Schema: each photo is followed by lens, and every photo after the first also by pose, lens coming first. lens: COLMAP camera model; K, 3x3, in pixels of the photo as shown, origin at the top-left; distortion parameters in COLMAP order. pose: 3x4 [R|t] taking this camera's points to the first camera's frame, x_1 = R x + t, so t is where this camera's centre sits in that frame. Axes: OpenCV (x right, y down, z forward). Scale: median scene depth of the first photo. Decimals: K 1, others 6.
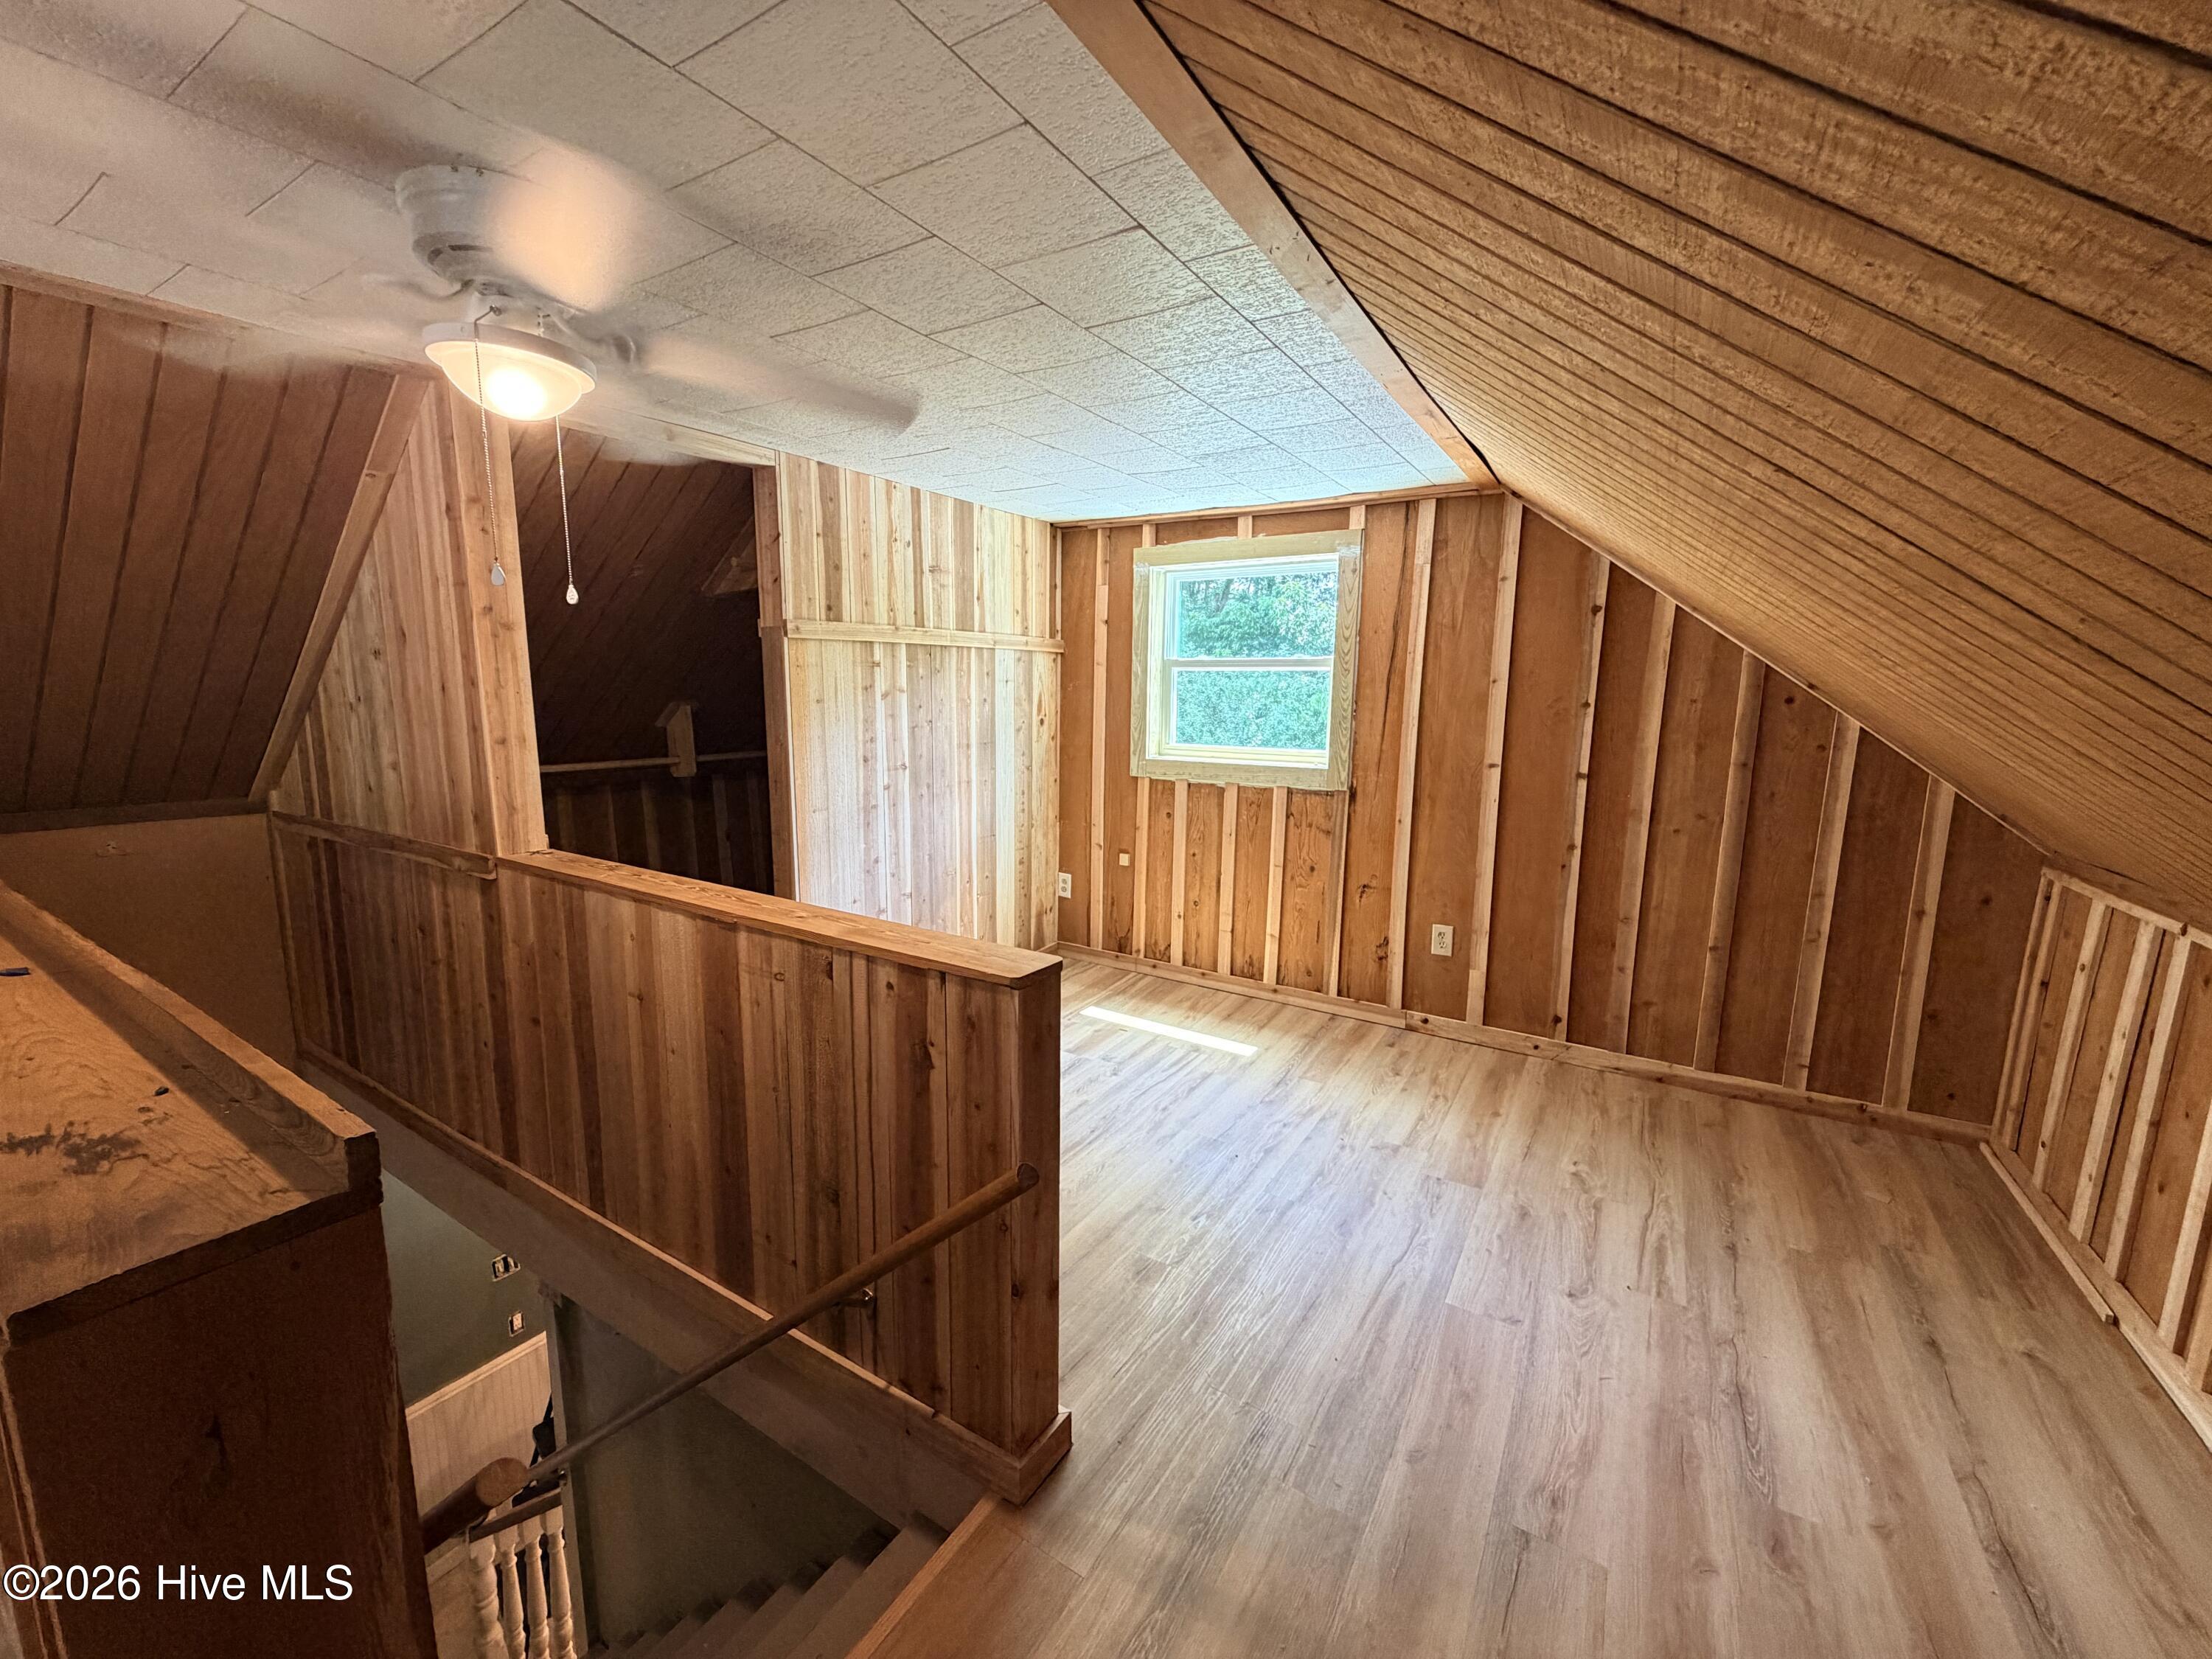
lens RADIAL K [[885.2, 0, 1101.2], [0, 885.2, 835.0], [0, 0, 1]] dist [0.000720, -0.000040]
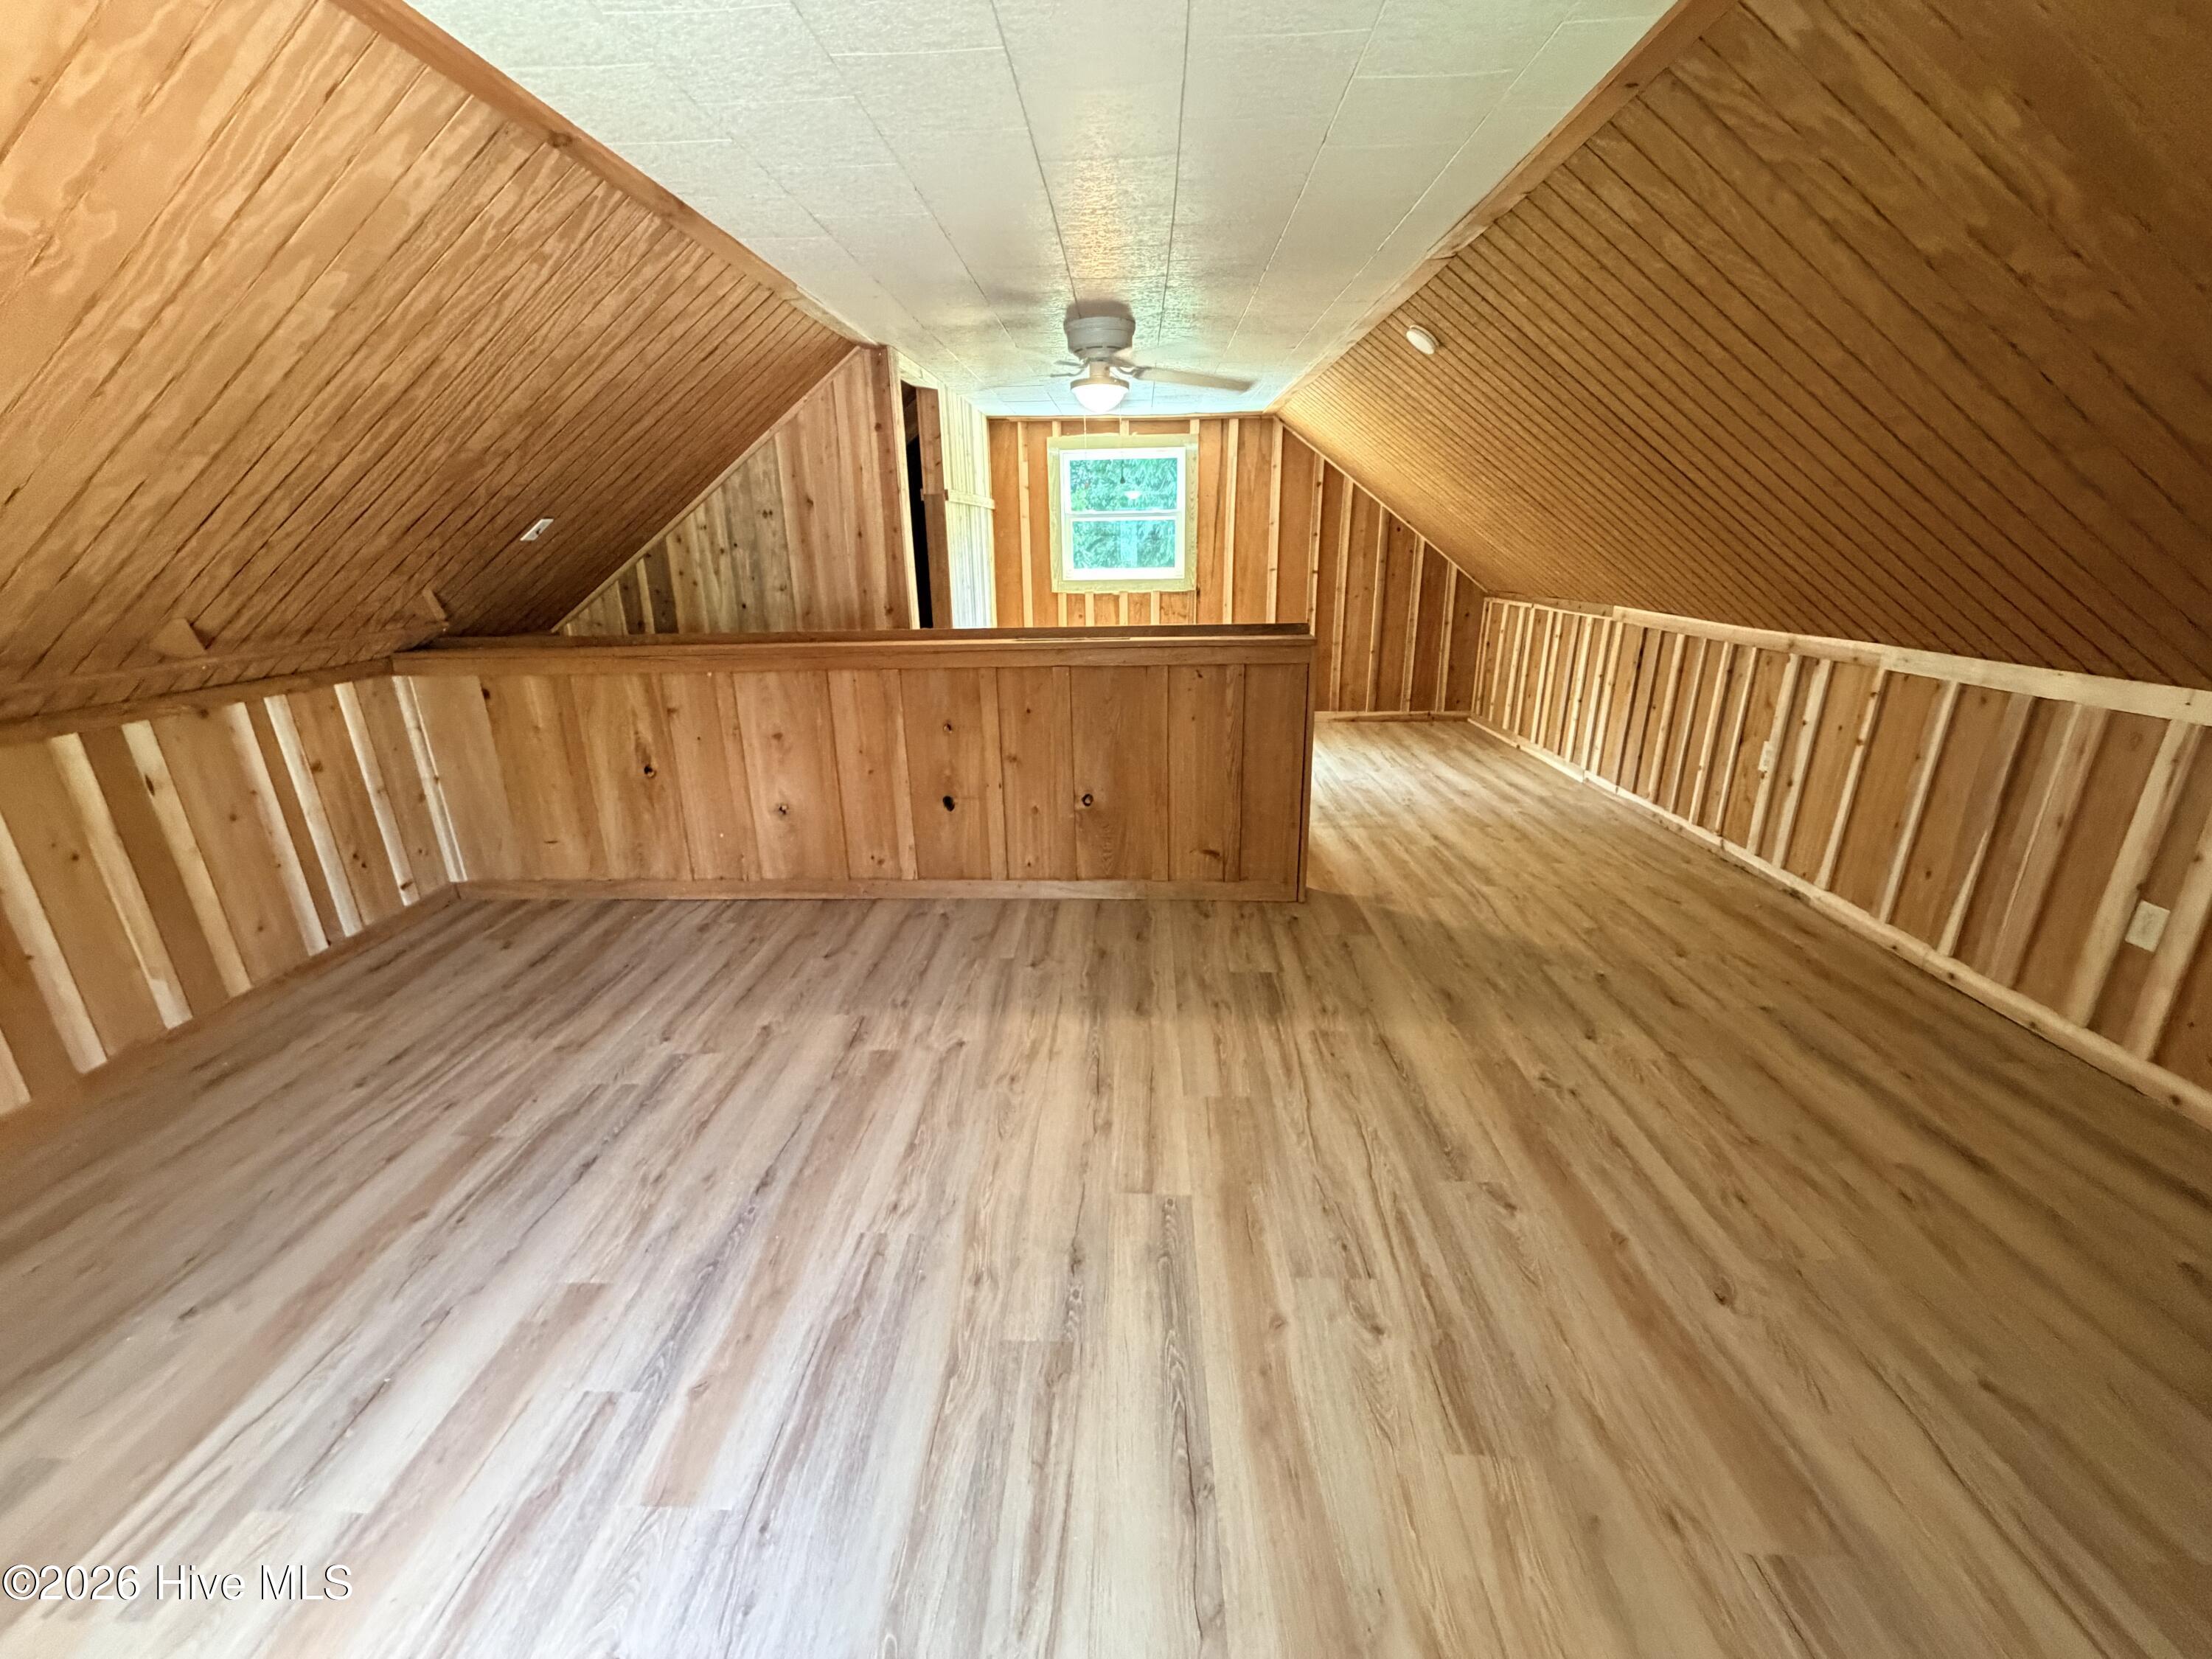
lens RADIAL K [[885.2, 0, 1103.9], [0, 885.2, 832.0], [0, 0, 1]] dist [0.000720, -0.000040]
pose [[0.871018, -0.176091, 0.458605, -0.790683], [0.105690, 0.978858, 0.175119, 0.095529], [-0.479746, -0.104062, 0.871214, -0.502898]]
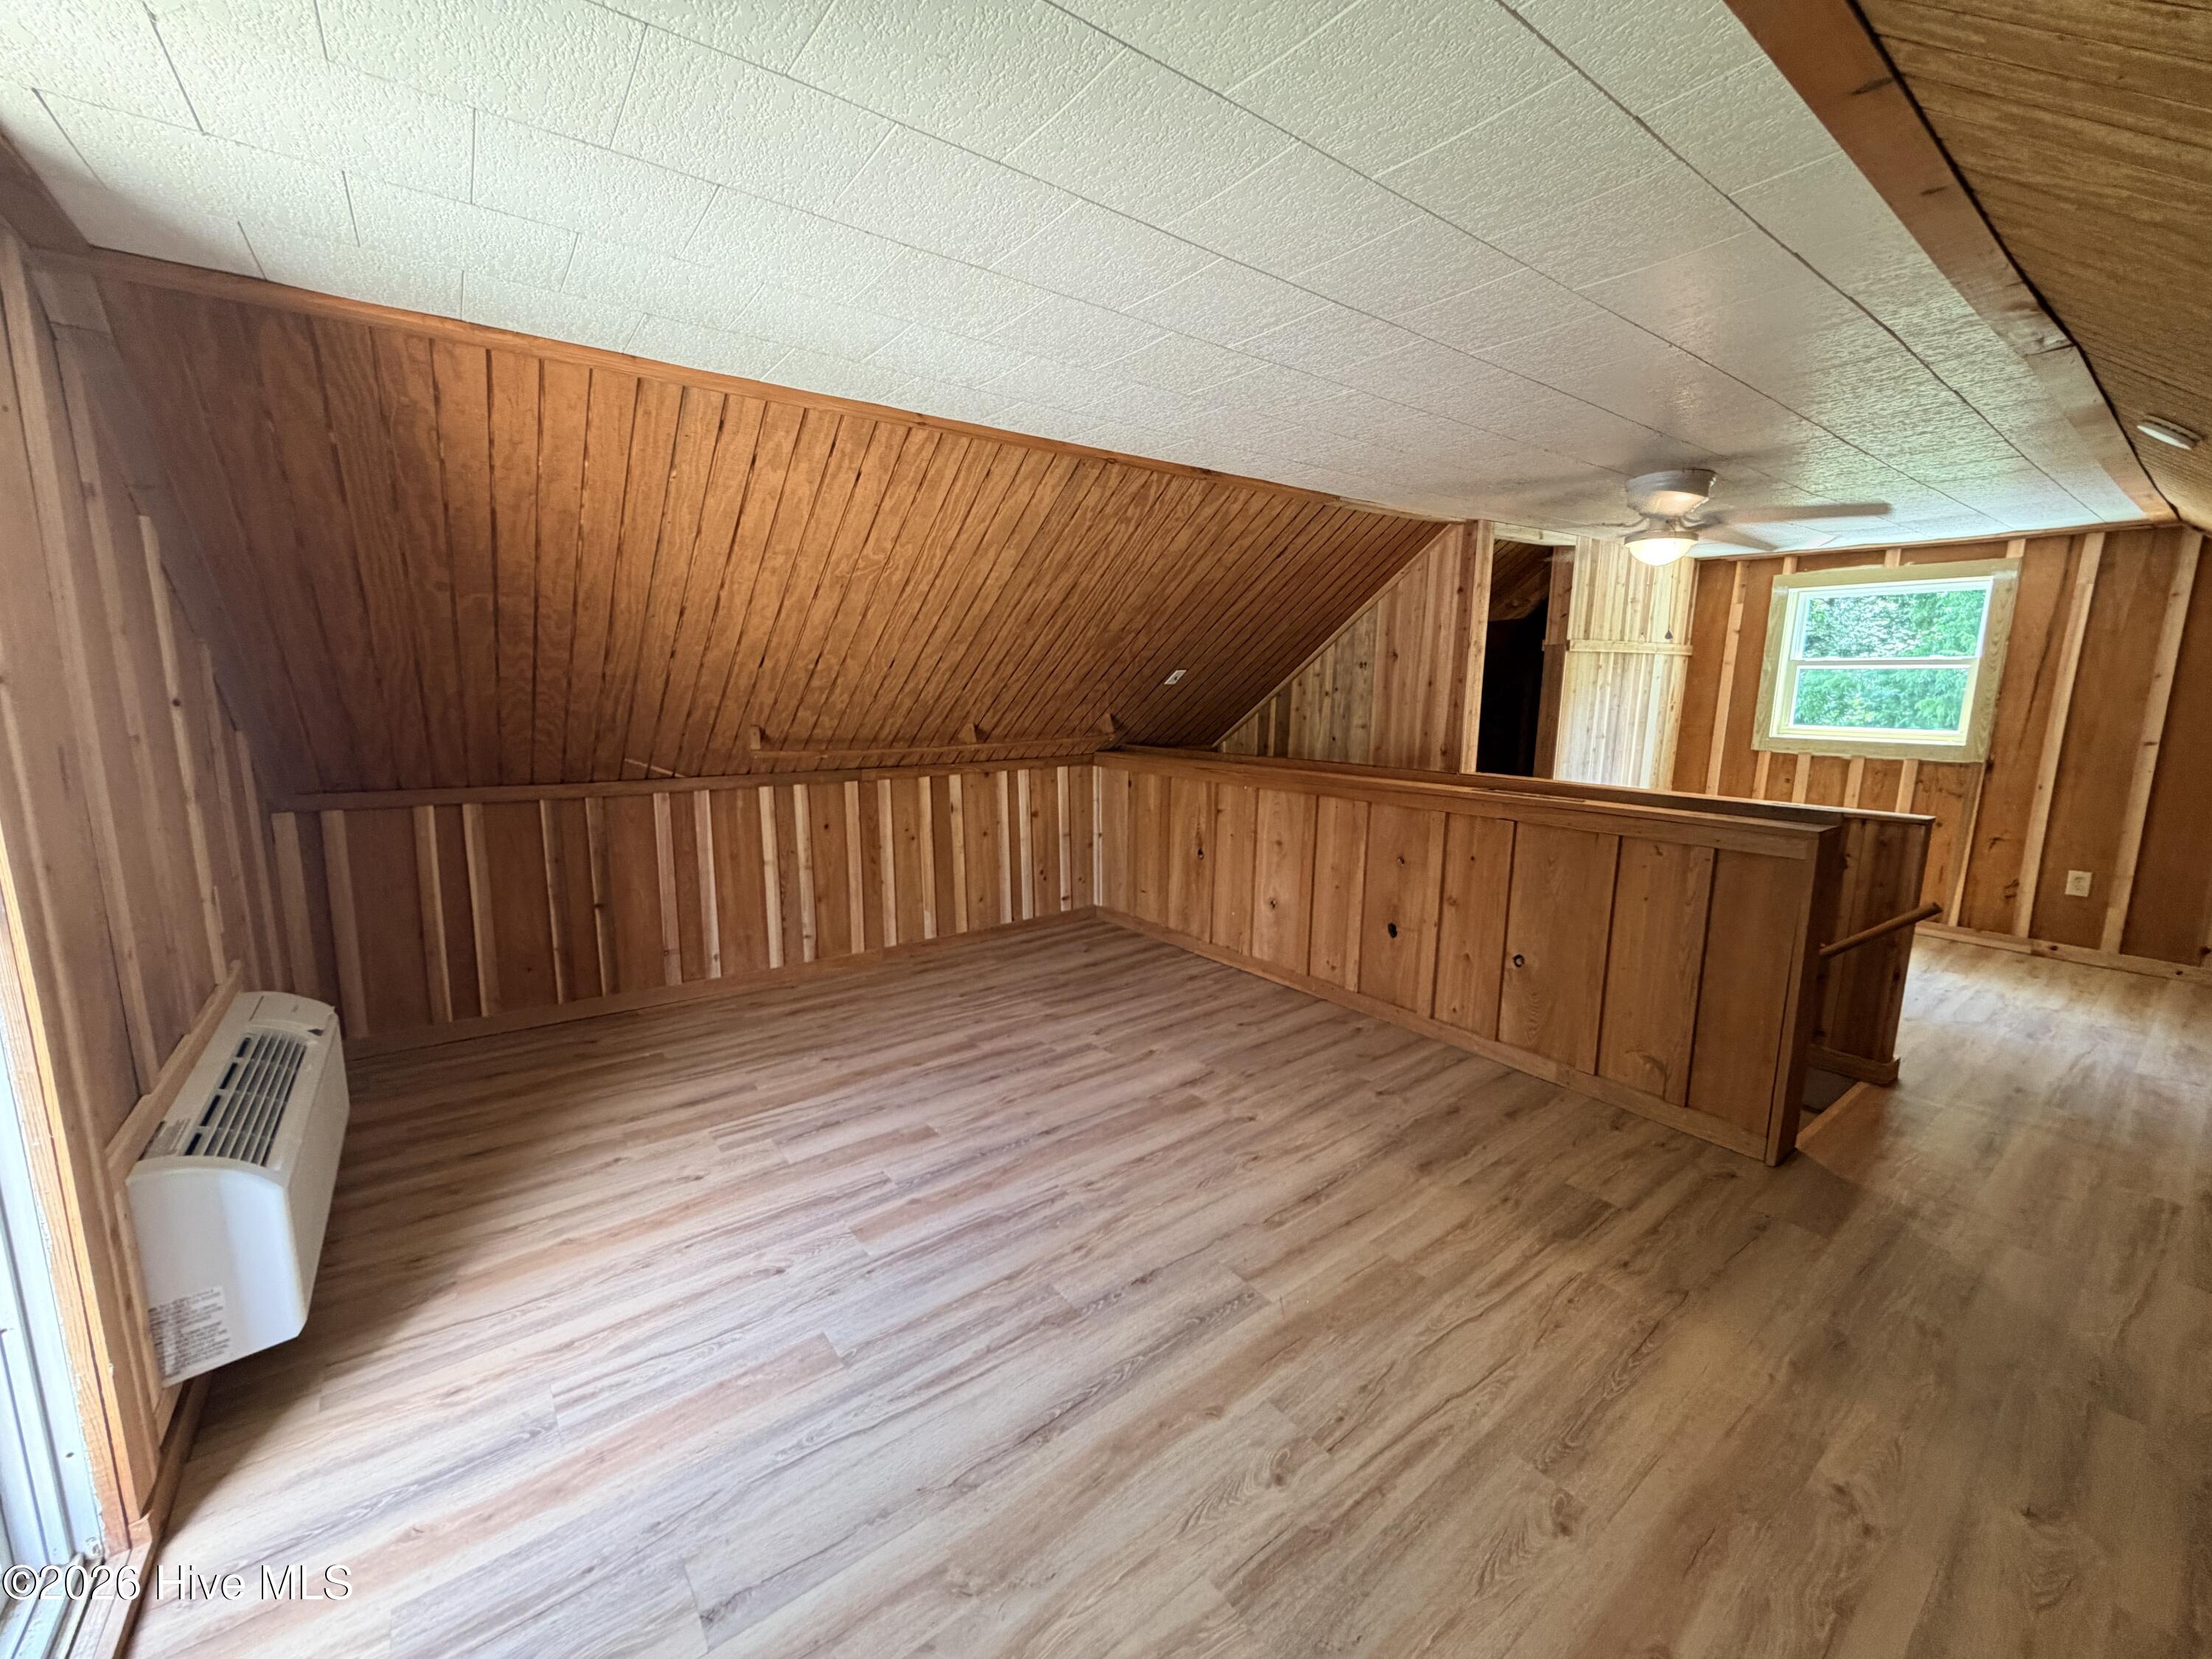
lens RADIAL K [[885.2, 0, 1103.0], [0, 885.2, 833.1], [0, 0, 1]] dist [0.000720, -0.000040]
pose [[0.932556, 0.058014, -0.356334, -0.455963], [-0.056523, 0.998294, 0.014603, 0.106596], [0.356574, 0.006523, 0.934244, -0.656262]]
